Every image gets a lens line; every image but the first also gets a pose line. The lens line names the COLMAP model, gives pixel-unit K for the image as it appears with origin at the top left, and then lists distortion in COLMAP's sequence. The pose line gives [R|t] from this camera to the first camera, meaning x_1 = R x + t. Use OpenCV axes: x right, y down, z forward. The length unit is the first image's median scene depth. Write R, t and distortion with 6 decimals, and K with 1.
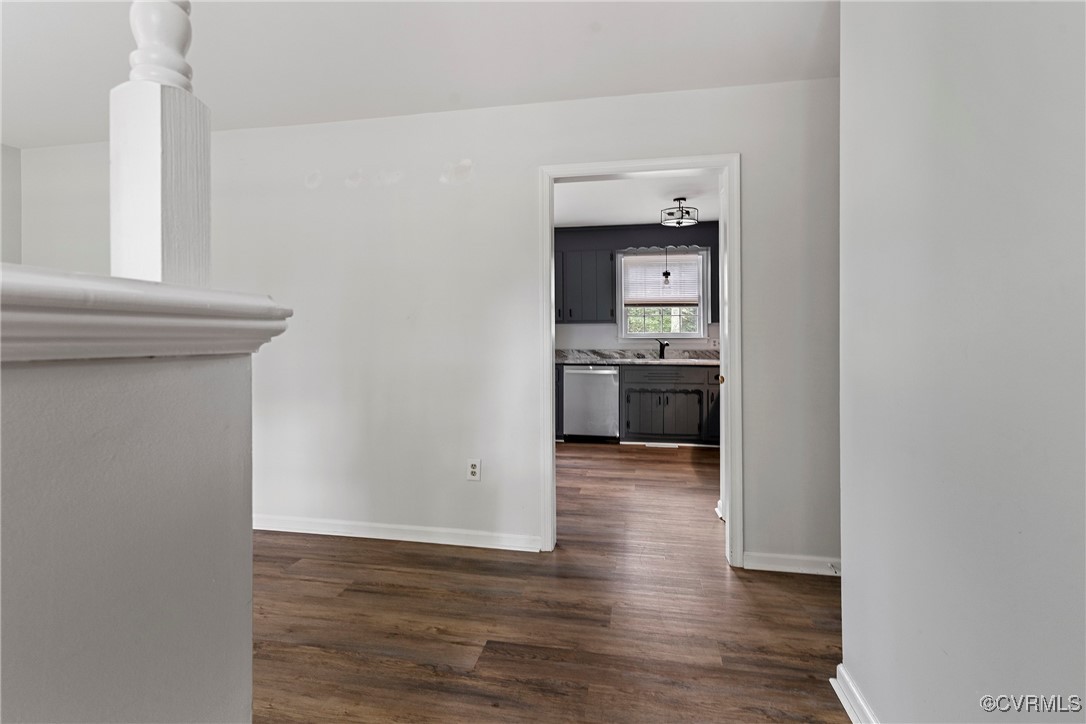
lens RADIAL K [[531.4, 0, 544.7], [0, 531.4, 336.0], [0, 0, 1]] dist [0.001753, 0.000150]
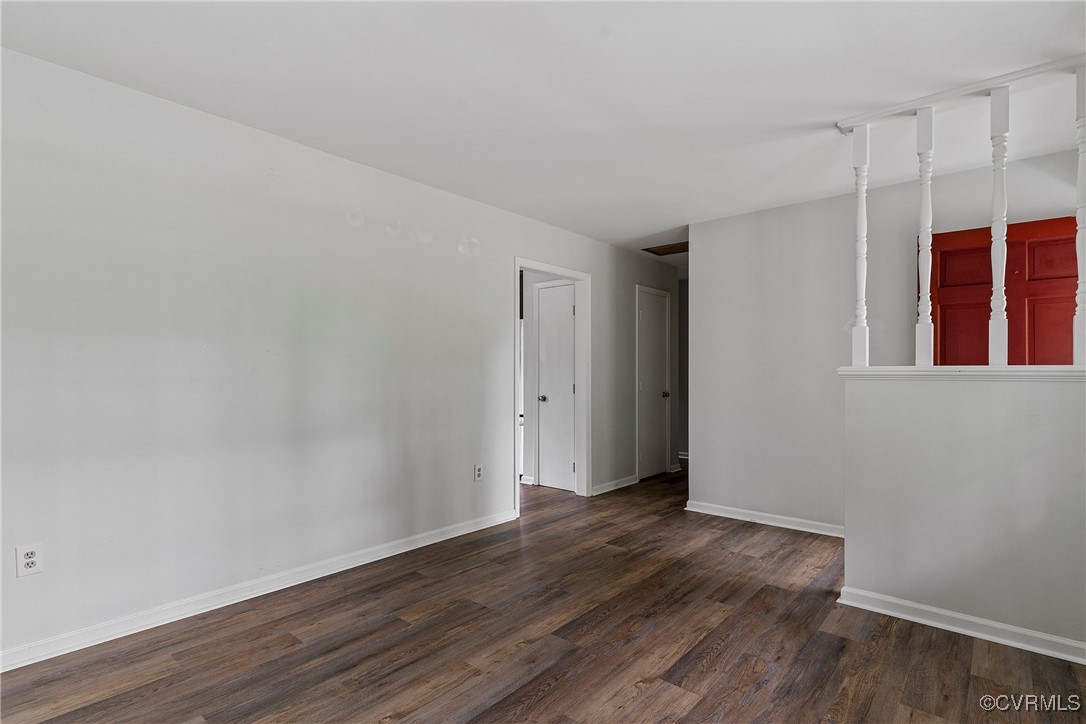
lens RADIAL K [[516.2, 0, 542.2], [0, 516.2, 369.7], [0, 0, 1]] dist [-0.000305, 0.000035]
pose [[0.508465, 0.004724, 0.861070, -1.365777], [-0.003703, 0.999988, -0.003300, -0.003198], [-0.861075, -0.001510, 0.508476, 0.239086]]
